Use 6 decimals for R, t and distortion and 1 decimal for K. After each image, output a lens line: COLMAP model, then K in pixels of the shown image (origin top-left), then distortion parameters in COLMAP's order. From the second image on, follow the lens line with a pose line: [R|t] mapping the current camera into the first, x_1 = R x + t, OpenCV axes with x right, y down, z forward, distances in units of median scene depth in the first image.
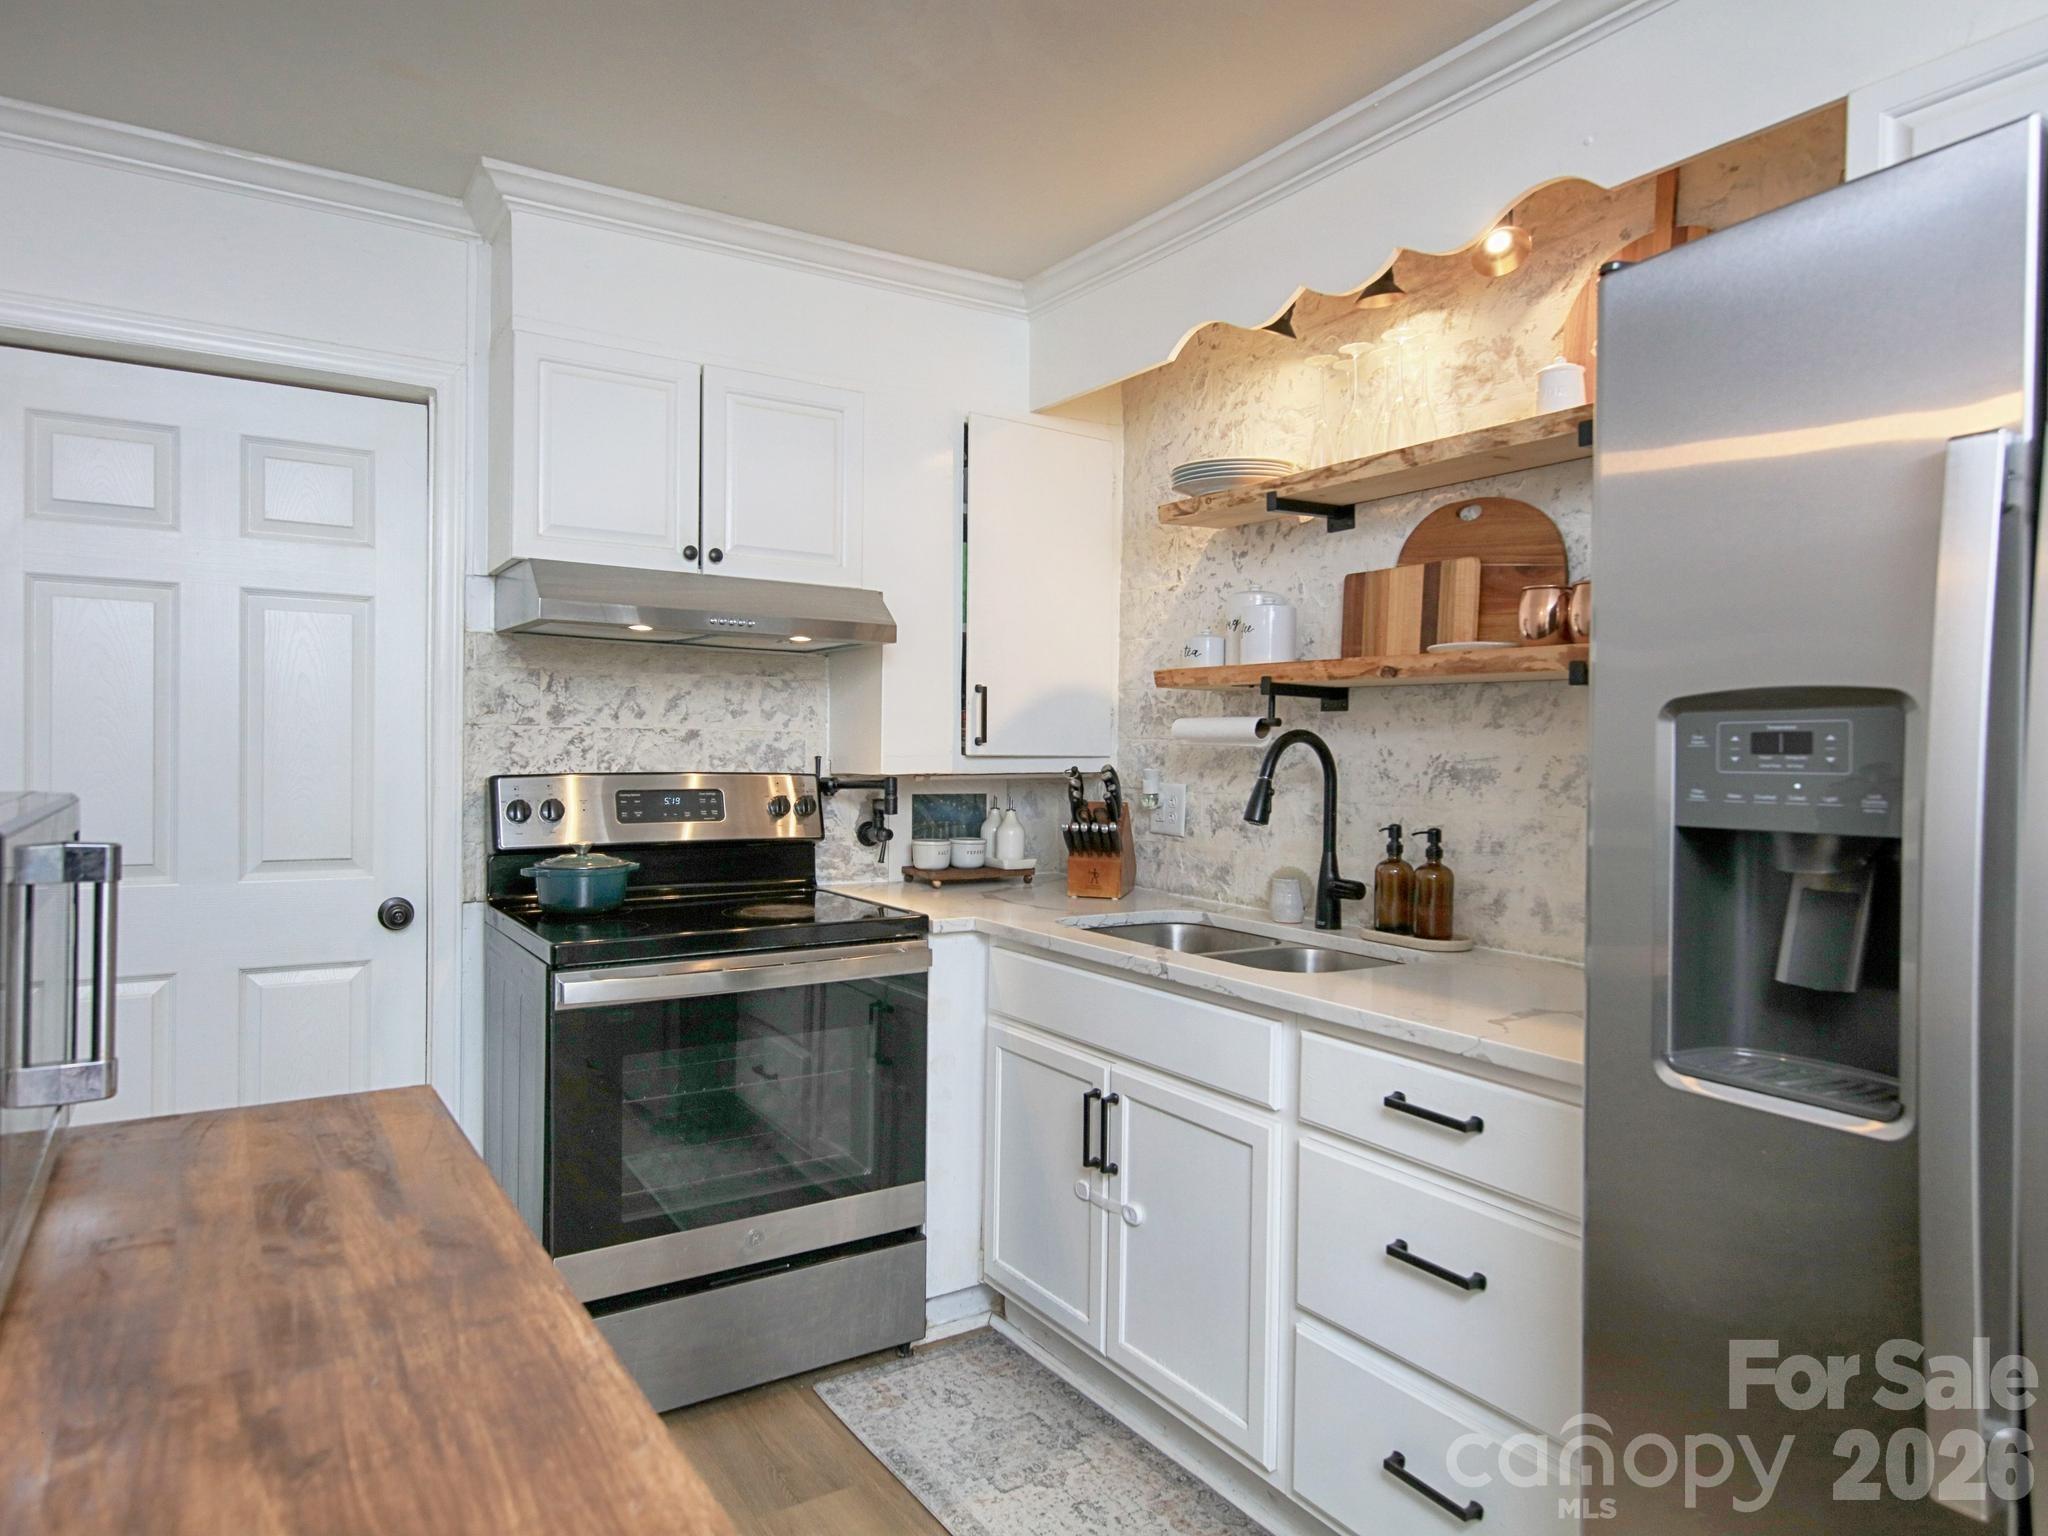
lens RADIAL K [[1311.8, 0, 1024.0], [0, 1311.8, 768.0], [0, 0, 1]] dist [0.027079, -0.000055]
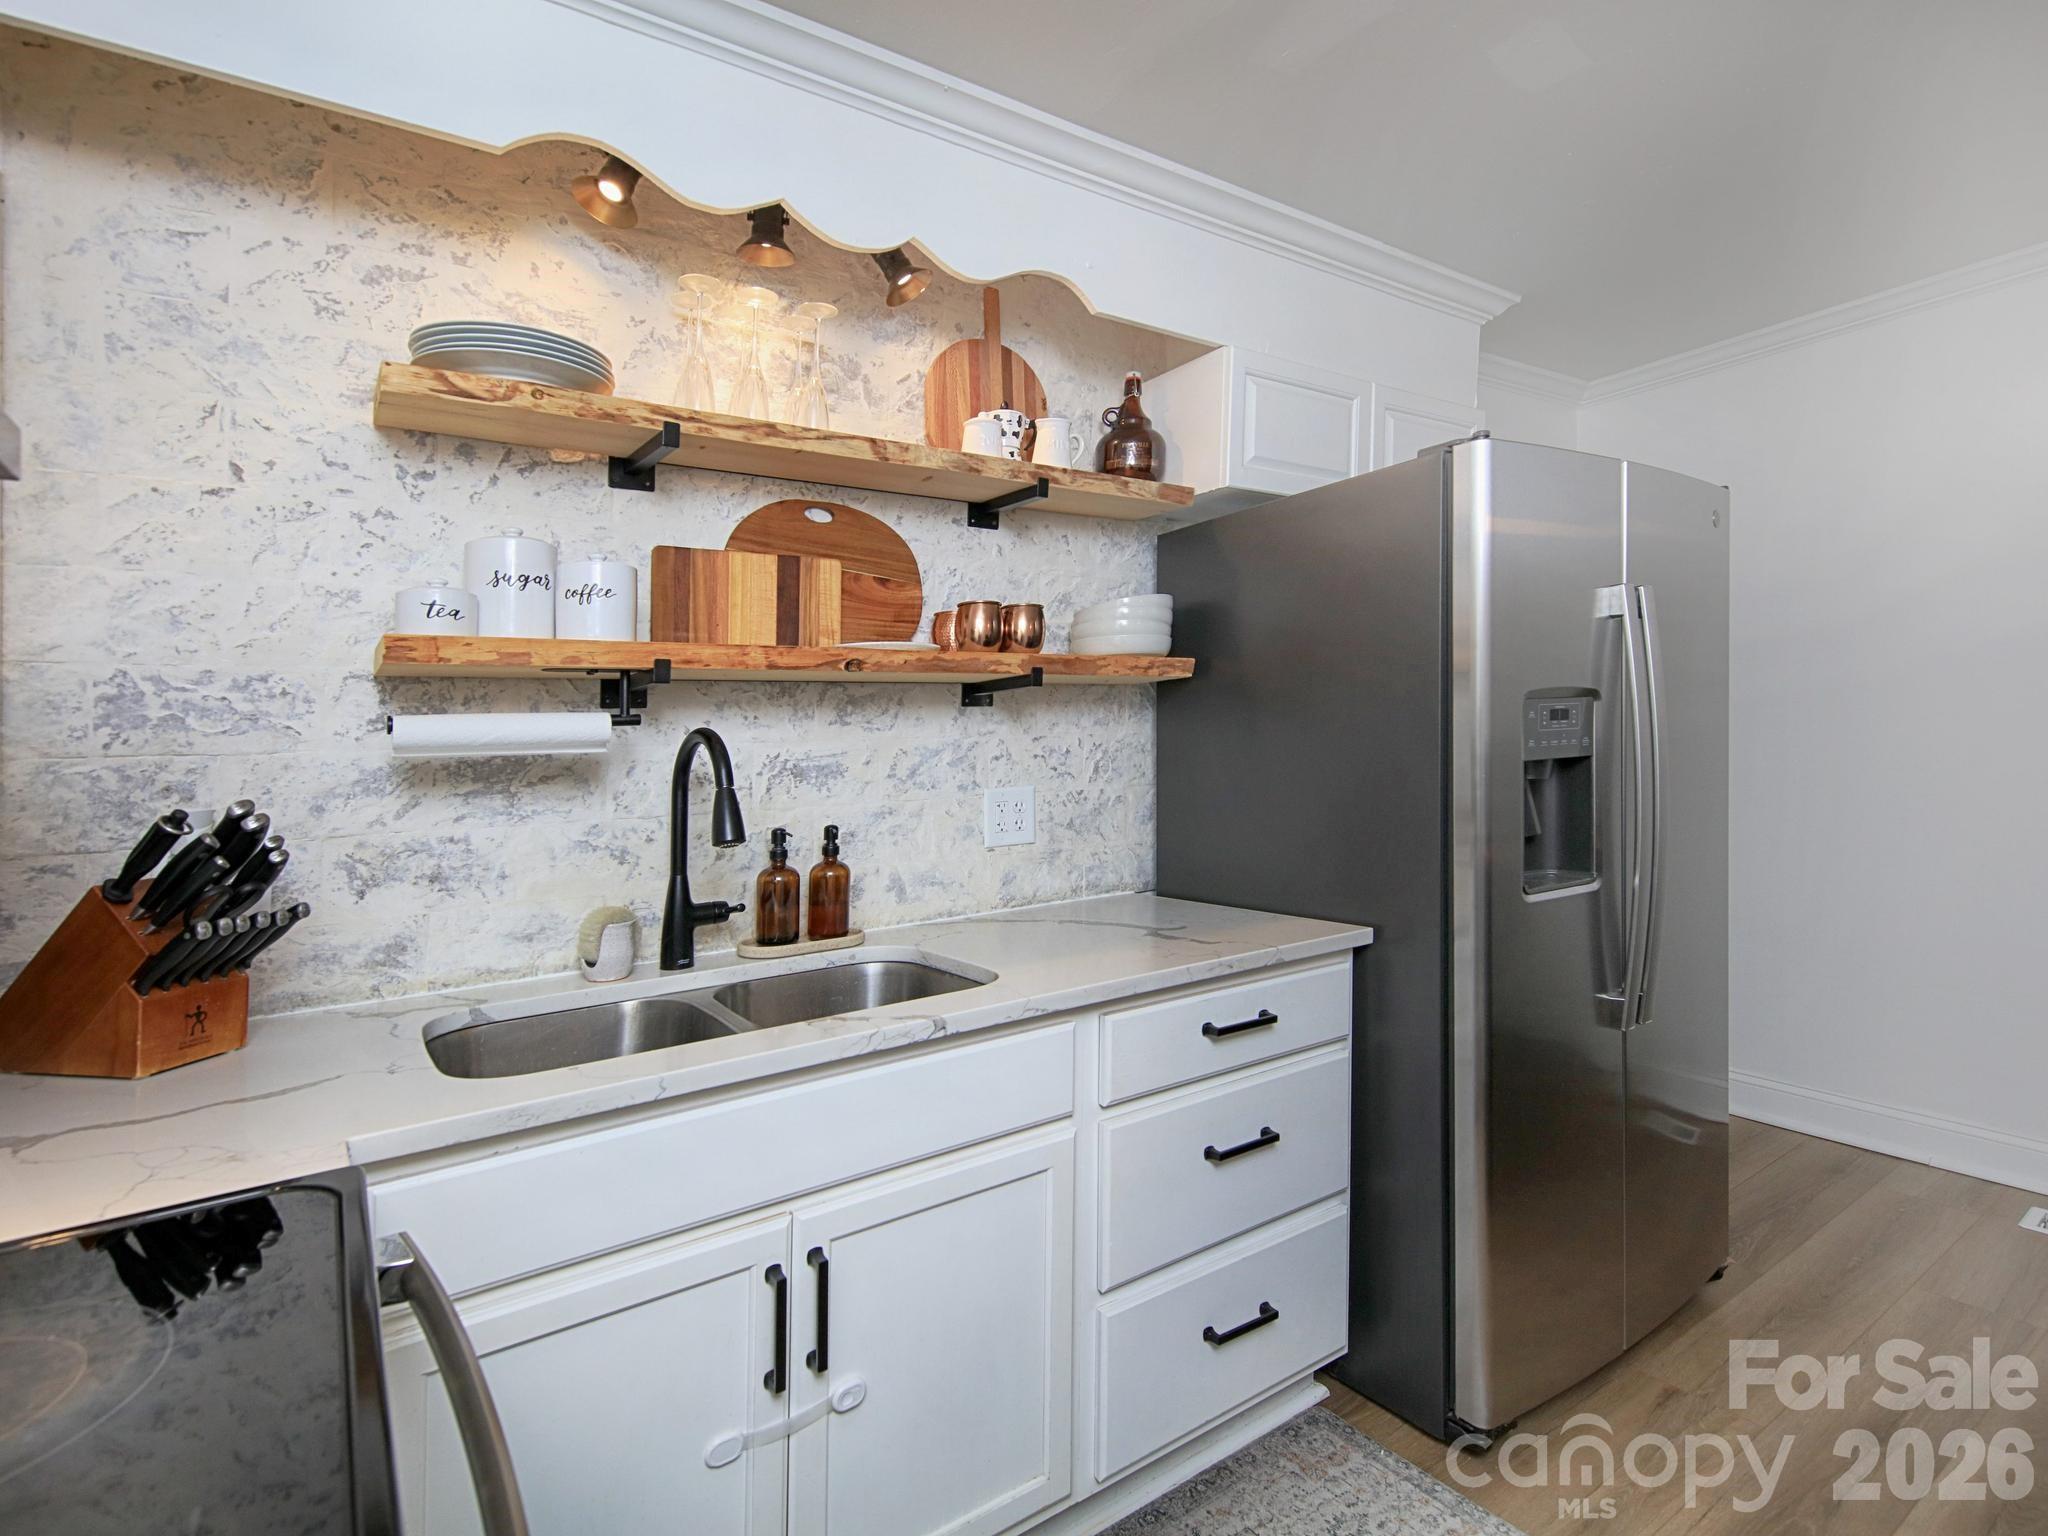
lens RADIAL K [[980.8, 0, 1005.1], [0, 980.8, 772.4], [0, 0, 1]] dist [0.013482, -0.001056]
pose [[-0.014132, -0.040265, 0.999089, -0.432287], [0.053842, 0.997709, 0.040971, -0.017719], [-0.998449, 0.054372, -0.011931, 0.875247]]
